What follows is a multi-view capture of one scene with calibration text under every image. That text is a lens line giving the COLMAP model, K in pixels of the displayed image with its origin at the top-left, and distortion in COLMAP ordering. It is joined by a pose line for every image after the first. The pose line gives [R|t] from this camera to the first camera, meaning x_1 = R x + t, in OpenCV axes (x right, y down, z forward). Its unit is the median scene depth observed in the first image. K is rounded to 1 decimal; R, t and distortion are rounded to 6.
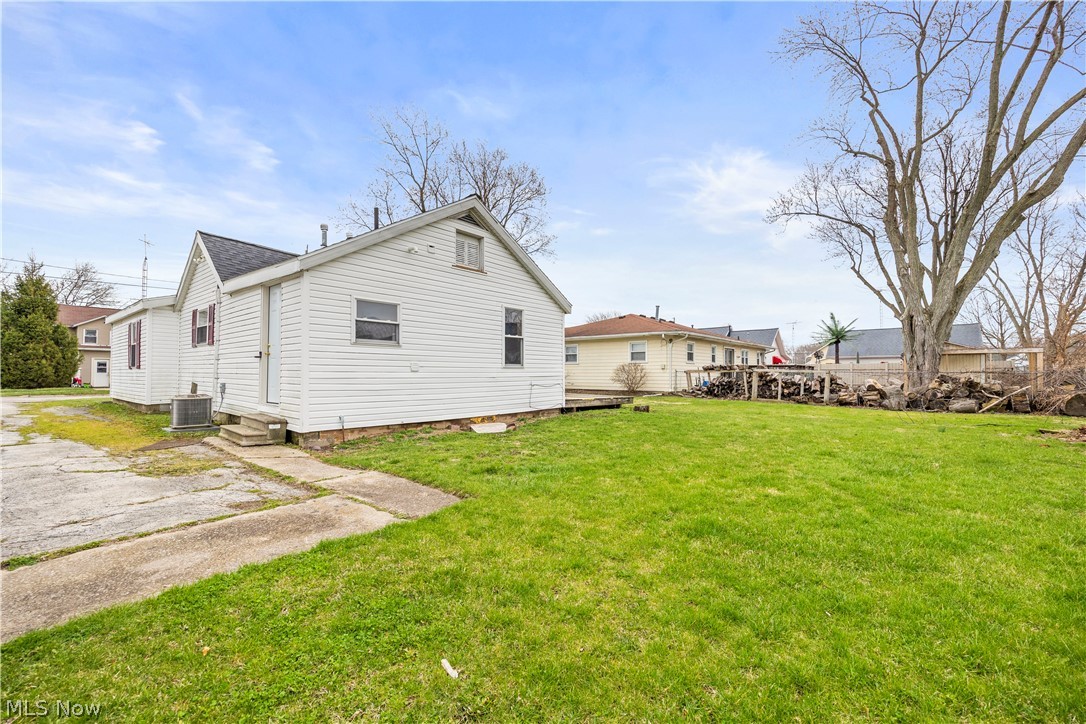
lens RADIAL K [[431.4, 0, 540.6], [0, 431.4, 369.7], [0, 0, 1]] dist [-0.004604, 0.000038]
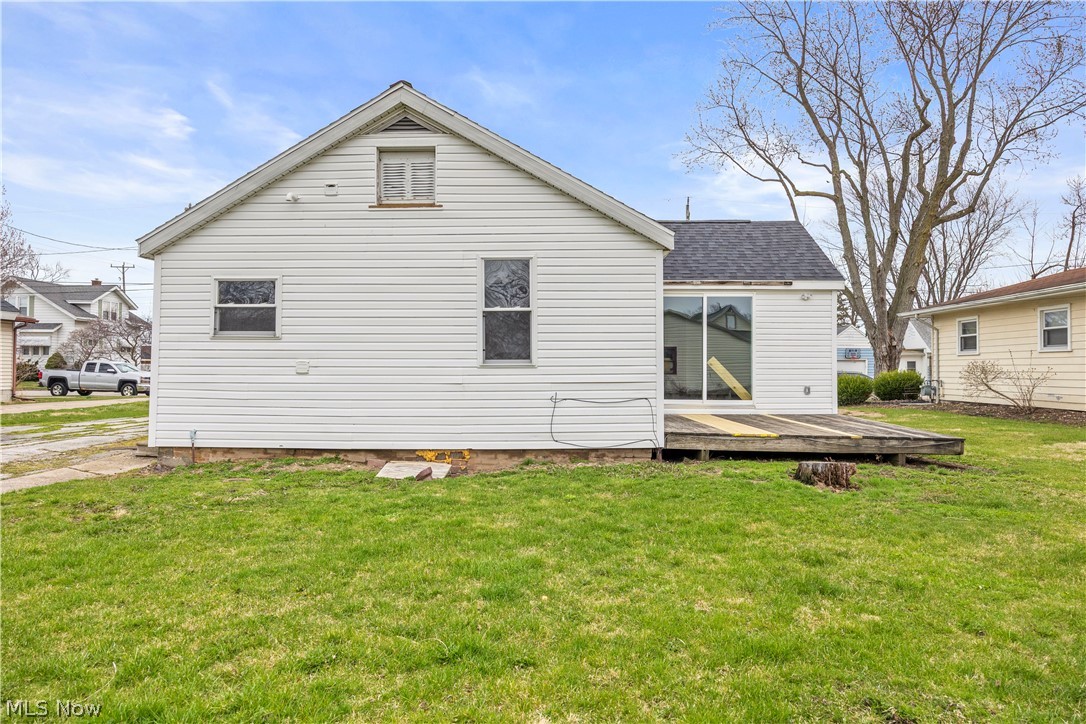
lens RADIAL K [[669.4, 0, 542.2], [0, 669.4, 355.1], [0, 0, 1]] dist [-0.008343, 0.000025]
pose [[0.642611, -0.018257, -0.765975, 0.629597], [0.006827, 0.999813, -0.018102, -0.003072], [0.766162, 0.006404, 0.642616, 0.499759]]
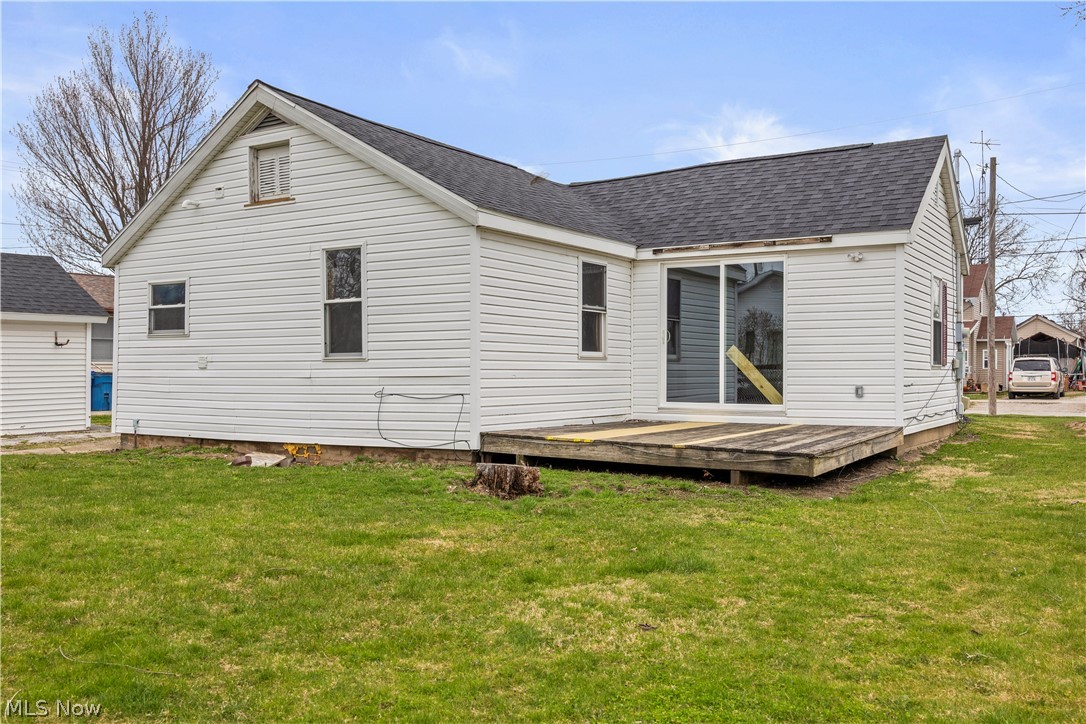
lens RADIAL K [[1009.4, 0, 542.6], [0, 1009.4, 371.8], [0, 0, 1]] dist [-0.000257, 0.000000]
pose [[0.149372, -0.000199, -0.988781, 1.222876], [0.011356, 0.999934, 0.001514, 0.011174], [0.988716, -0.011455, 0.149364, 1.079209]]
